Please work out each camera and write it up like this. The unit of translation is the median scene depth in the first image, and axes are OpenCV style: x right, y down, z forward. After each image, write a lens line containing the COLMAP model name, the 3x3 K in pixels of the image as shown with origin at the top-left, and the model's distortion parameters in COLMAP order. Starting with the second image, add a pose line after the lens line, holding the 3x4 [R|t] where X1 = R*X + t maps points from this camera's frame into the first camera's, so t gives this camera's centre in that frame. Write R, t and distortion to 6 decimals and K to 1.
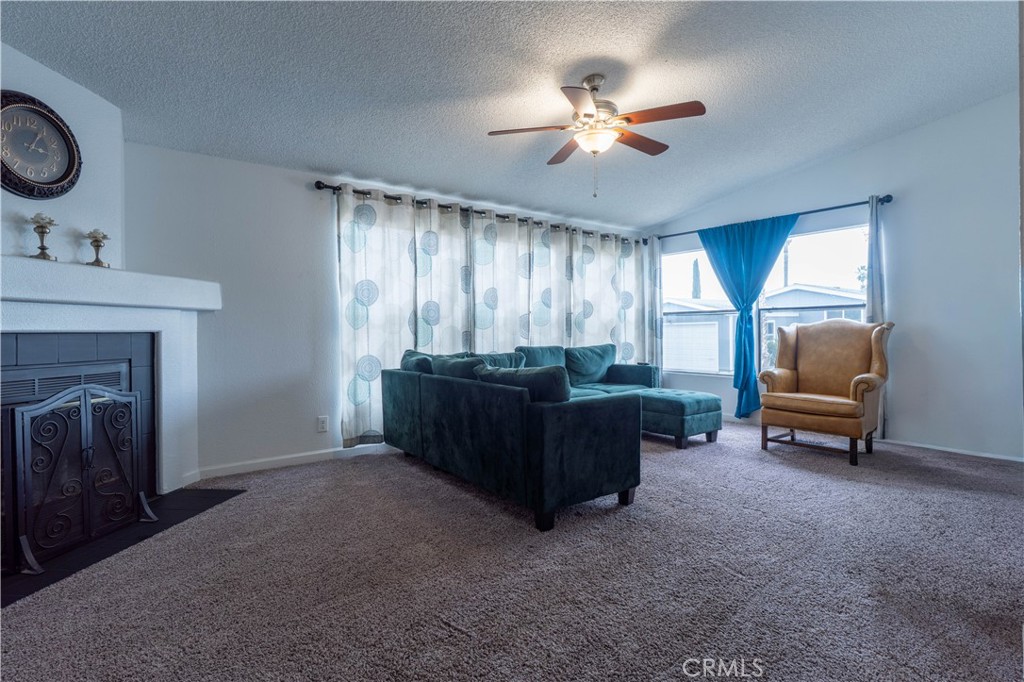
lens RADIAL K [[493.6, 0, 519.2], [0, 493.6, 335.0], [0, 0, 1]] dist [-0.004394, -0.000332]
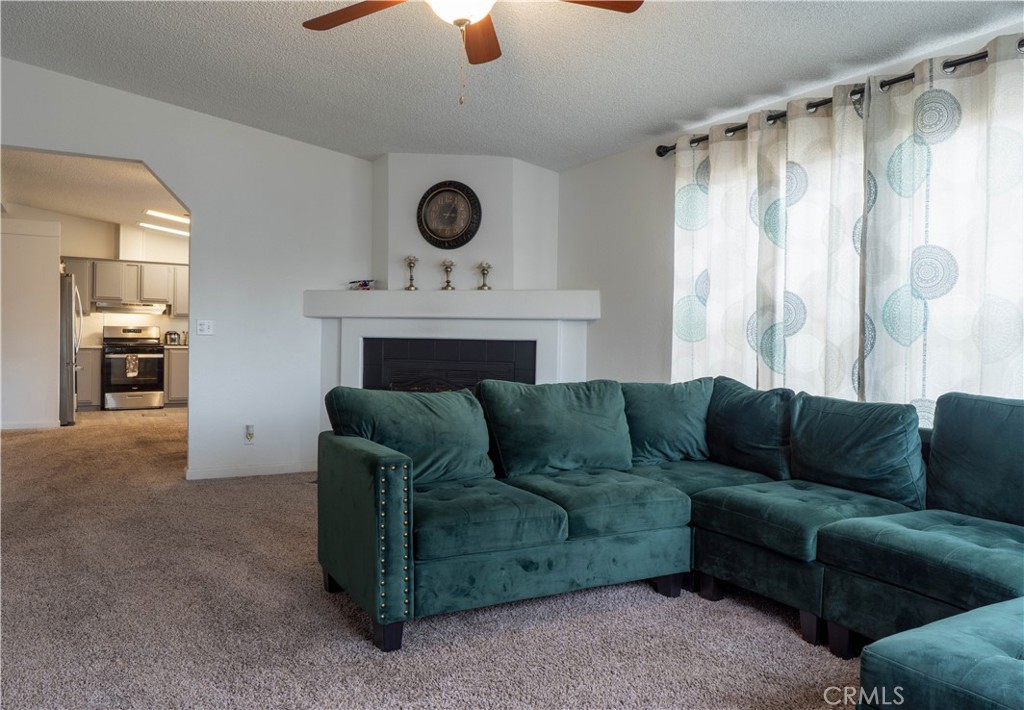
lens RADIAL K [[789.9, 0, 508.5], [0, 789.9, 355.2], [0, 0, 1]] dist [-0.011704, 0.003605]
pose [[-0.159265, 0.024477, -0.986932, 1.014350], [-0.024675, 0.999282, 0.028765, -0.022190], [0.986928, 0.028934, -0.158546, 1.170666]]
